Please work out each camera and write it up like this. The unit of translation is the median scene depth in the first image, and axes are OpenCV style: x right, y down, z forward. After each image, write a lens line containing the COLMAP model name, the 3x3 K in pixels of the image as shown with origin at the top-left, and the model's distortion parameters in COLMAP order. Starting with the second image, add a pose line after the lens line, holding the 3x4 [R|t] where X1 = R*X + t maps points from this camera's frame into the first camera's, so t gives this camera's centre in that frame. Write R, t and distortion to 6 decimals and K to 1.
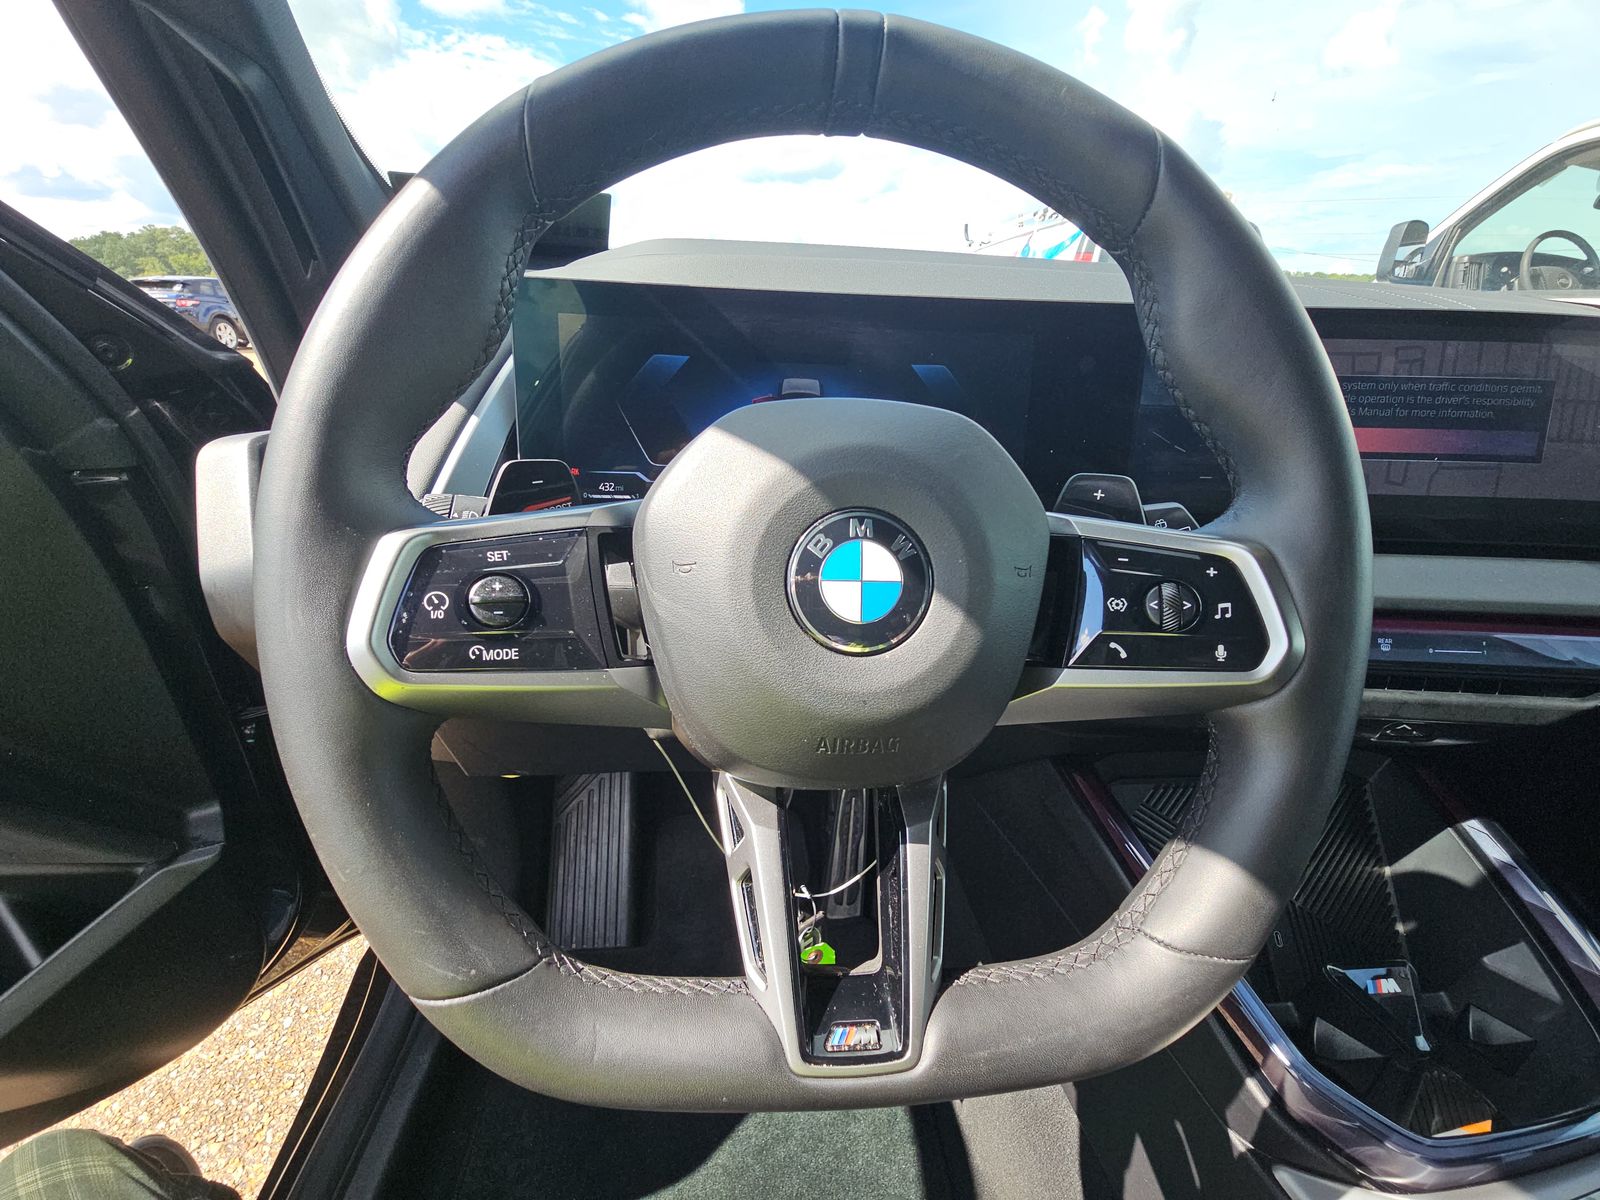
lens RADIAL K [[638.7, 0, 768.1], [0, 638.7, 621.2], [0, 0, 1]] dist [0.005933, -0.012204]
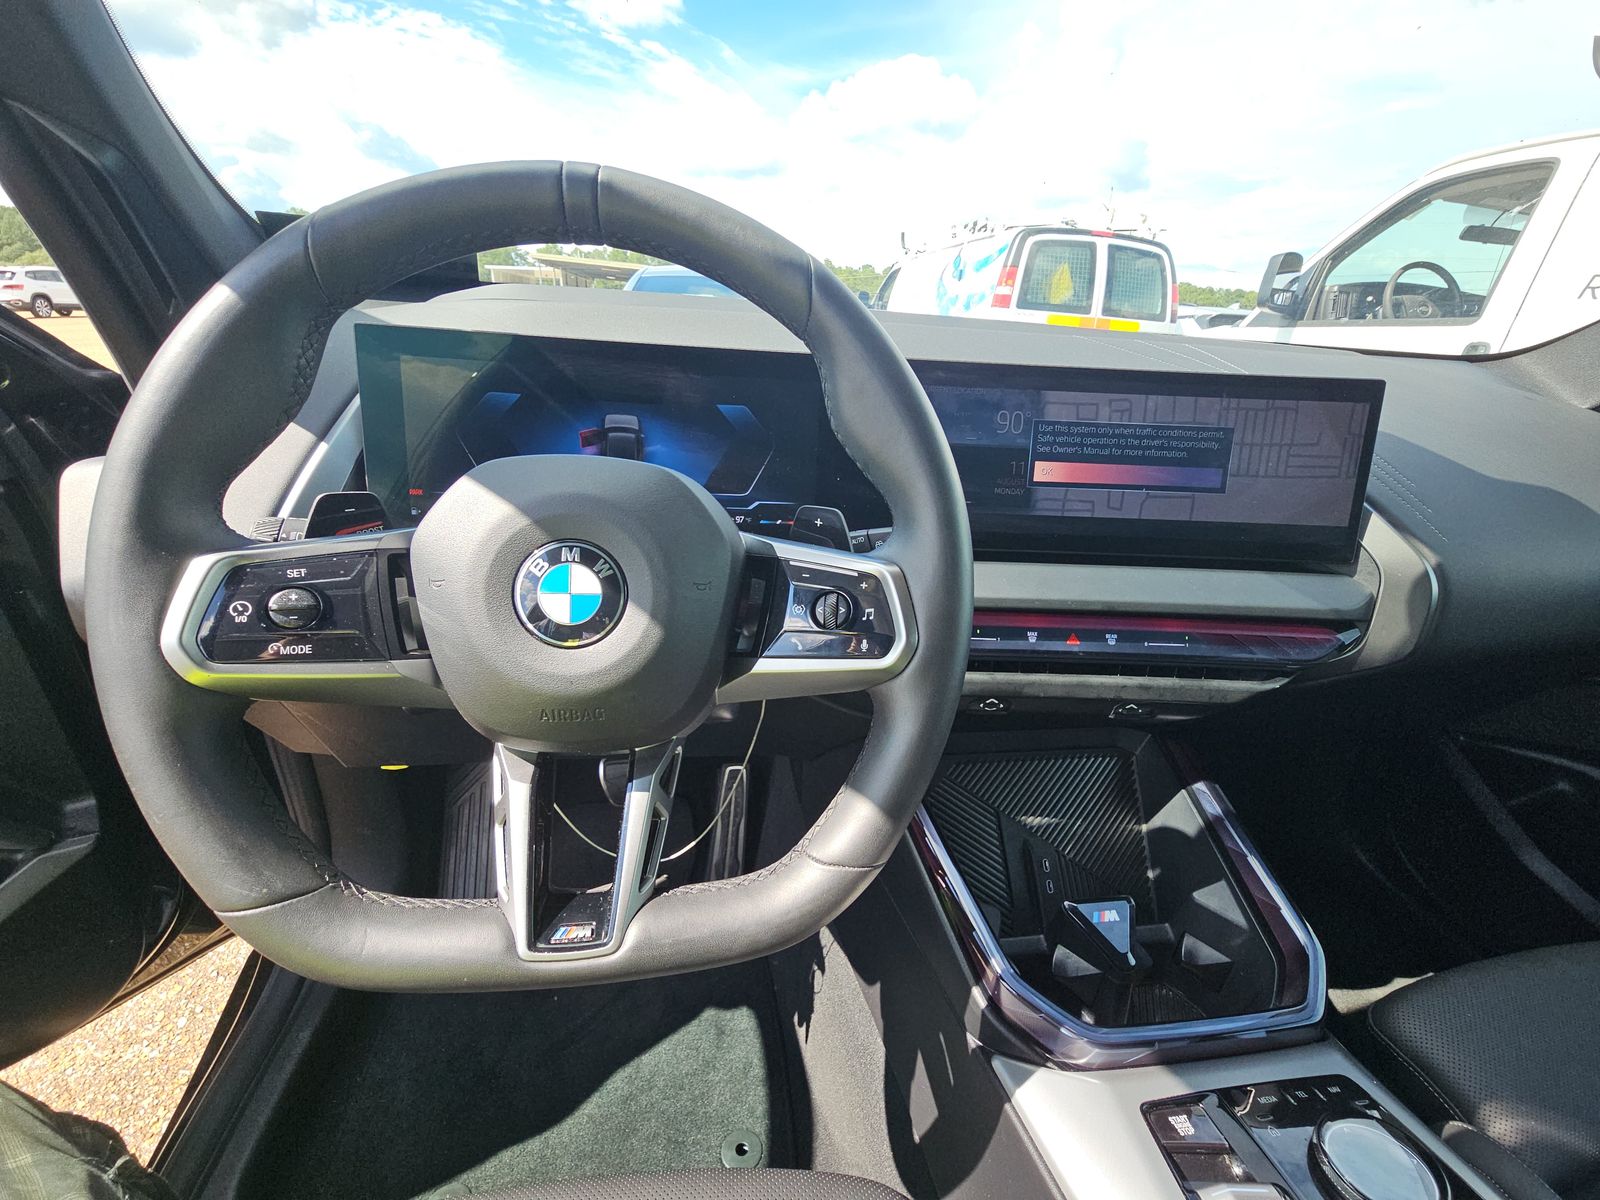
lens RADIAL K [[638.7, 0, 773.4], [0, 638.7, 619.0], [0, 0, 1]] dist [0.005933, -0.012204]
pose [[0.996239, -0.002280, 0.086620, 0.284254], [0.002230, 0.999997, 0.000684, -0.005809], [-0.086621, -0.000489, 0.996241, -0.241312]]
